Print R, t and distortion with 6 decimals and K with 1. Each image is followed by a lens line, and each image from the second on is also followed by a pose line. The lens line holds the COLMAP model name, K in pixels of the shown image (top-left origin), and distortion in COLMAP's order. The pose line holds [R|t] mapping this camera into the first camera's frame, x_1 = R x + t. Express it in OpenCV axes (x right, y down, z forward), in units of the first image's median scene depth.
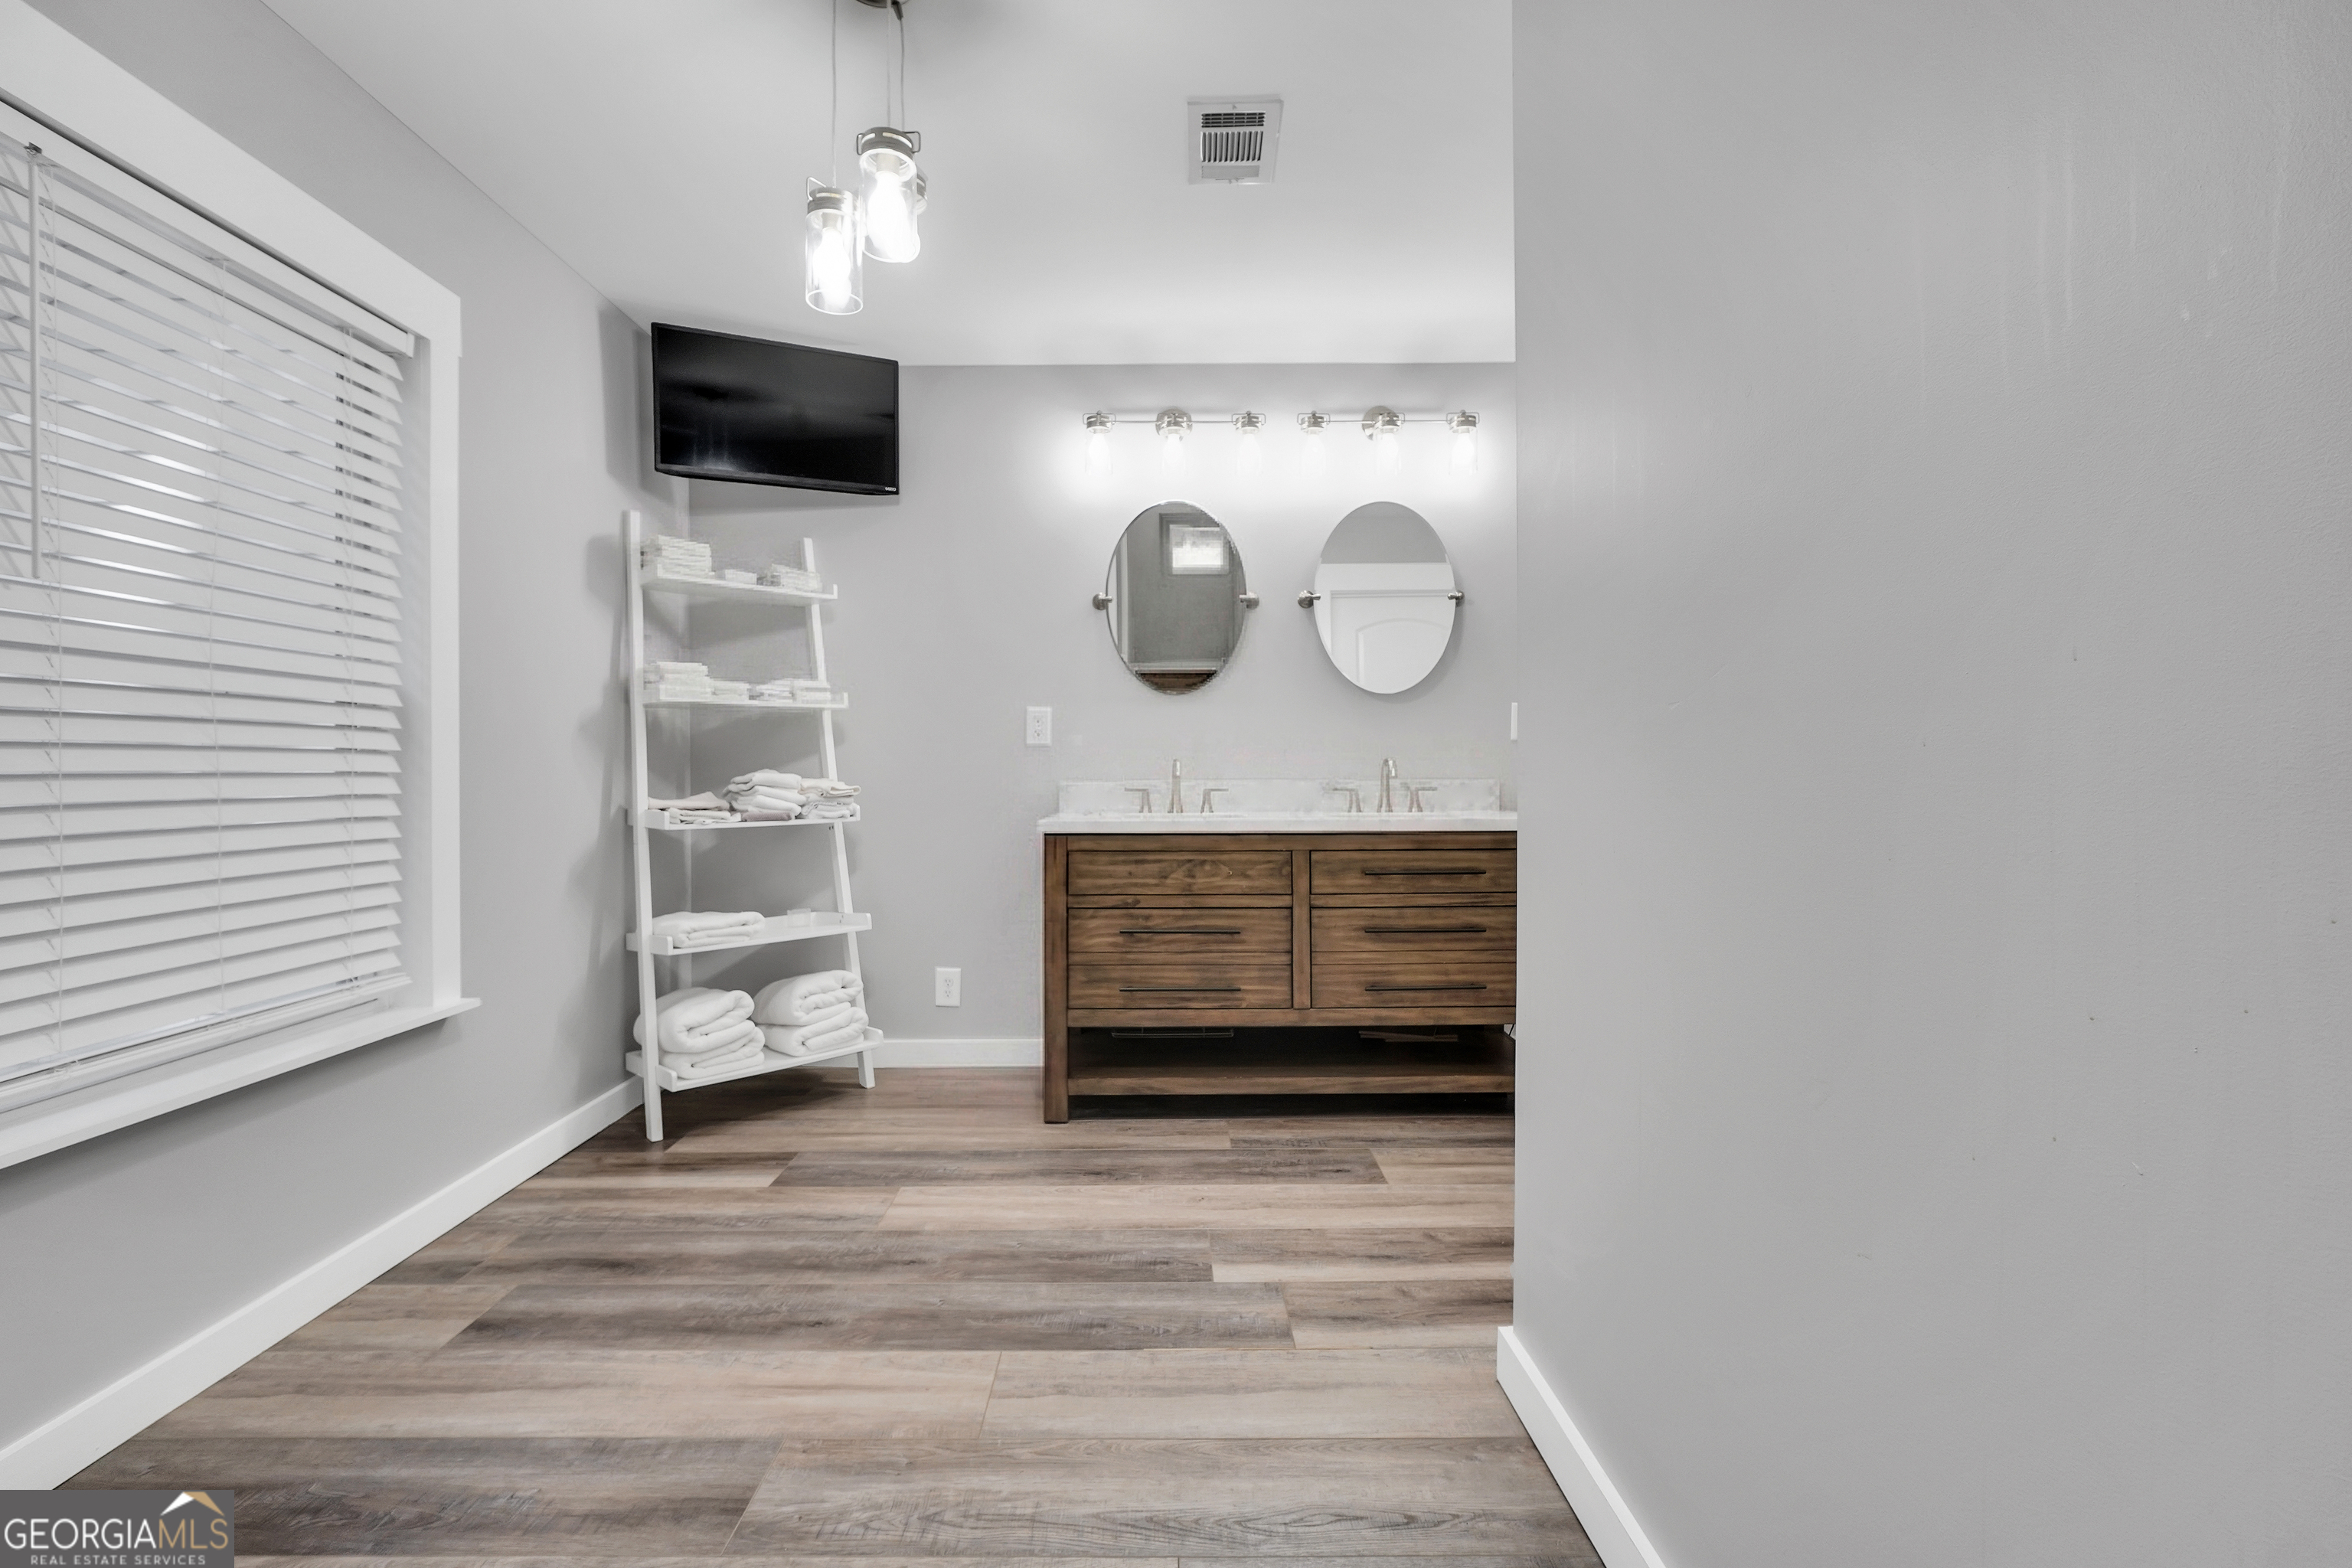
lens RADIAL K [[994.5, 0, 1164.5], [0, 994.5, 766.8], [0, 0, 1]] dist [-0.018849, 0.005748]
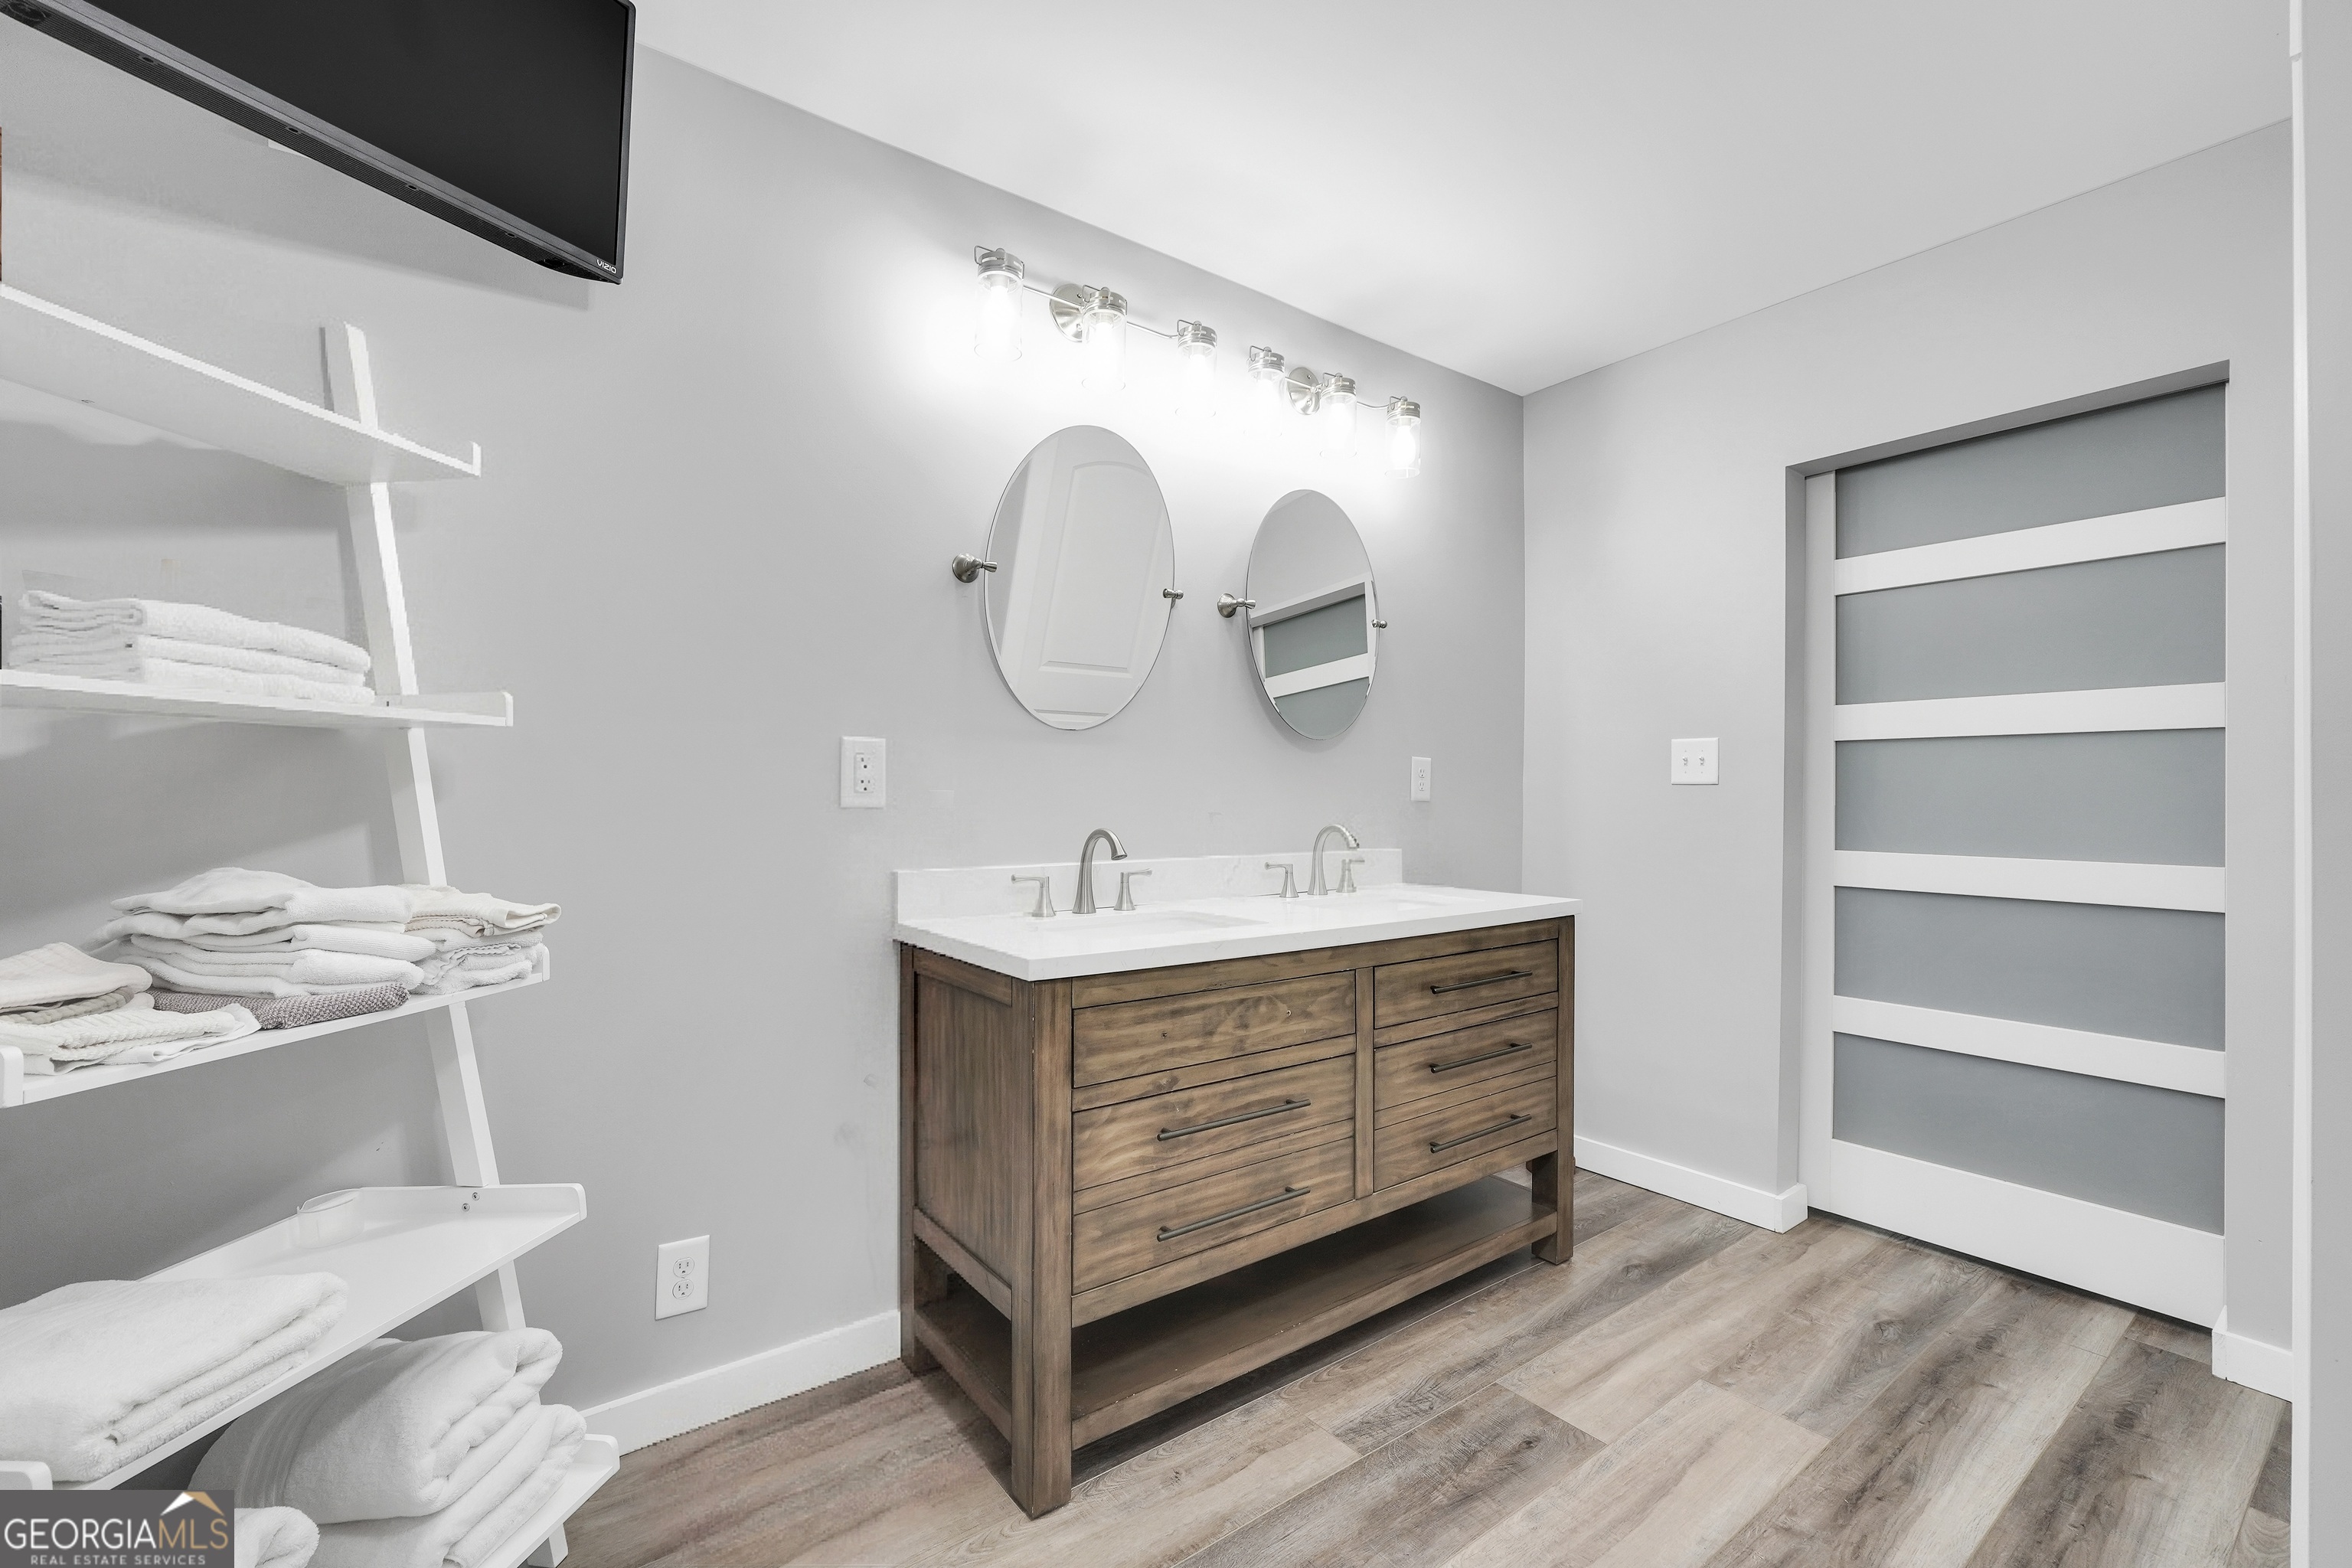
lens RADIAL K [[994.5, 0, 1170.8], [0, 994.5, 790.2], [0, 0, 1]] dist [-0.018849, 0.005748]
pose [[0.807020, 0.010305, 0.590435, -0.379664], [-0.008168, 0.999947, -0.006288, -0.033678], [-0.590468, 0.000251, 0.807061, 0.523122]]
